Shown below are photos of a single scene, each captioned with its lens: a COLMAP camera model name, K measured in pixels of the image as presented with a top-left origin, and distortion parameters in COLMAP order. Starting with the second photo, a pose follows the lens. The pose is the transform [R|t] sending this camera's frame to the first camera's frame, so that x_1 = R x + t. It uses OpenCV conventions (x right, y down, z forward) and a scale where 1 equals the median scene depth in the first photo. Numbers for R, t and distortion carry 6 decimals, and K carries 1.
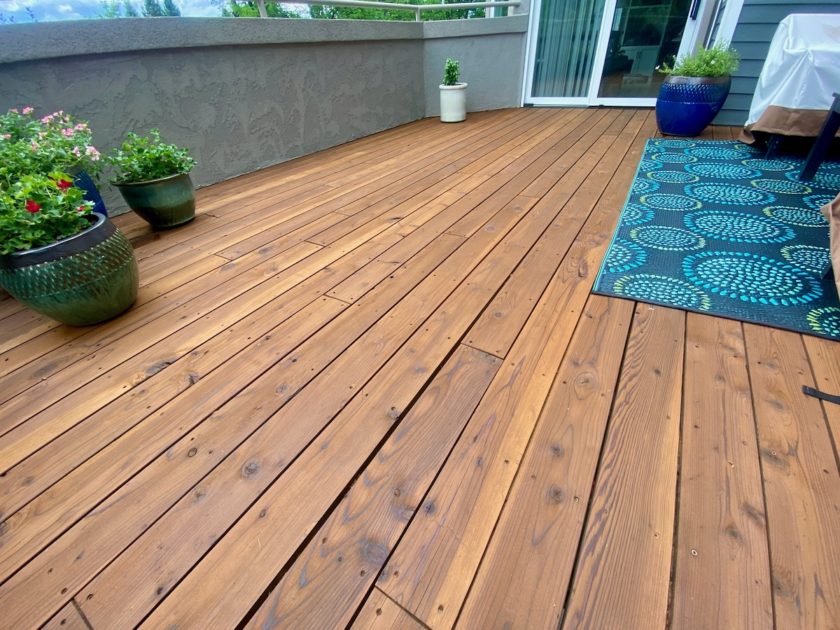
lens RADIAL K [[350.3, 0, 420.6], [0, 350.3, 314.7], [0, 0, 1]] dist [-0.015607, -0.000561]
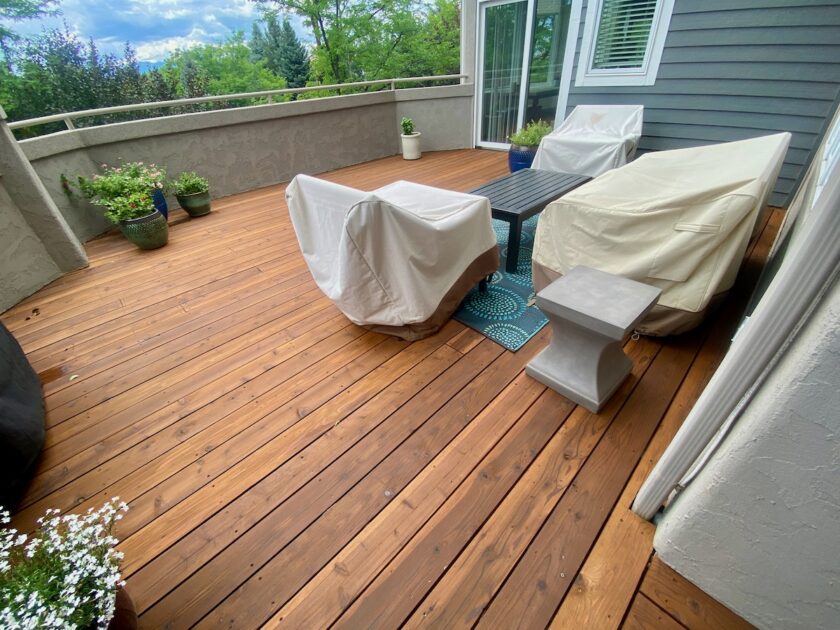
lens RADIAL K [[350.3, 0, 421.2], [0, 350.3, 314.6], [0, 0, 1]] dist [-0.015607, -0.000561]
pose [[0.973082, 0.133793, -0.187644, 0.725879], [-0.137686, 0.990445, -0.007806, 0.111507], [0.184806, 0.033432, 0.982206, -0.534632]]
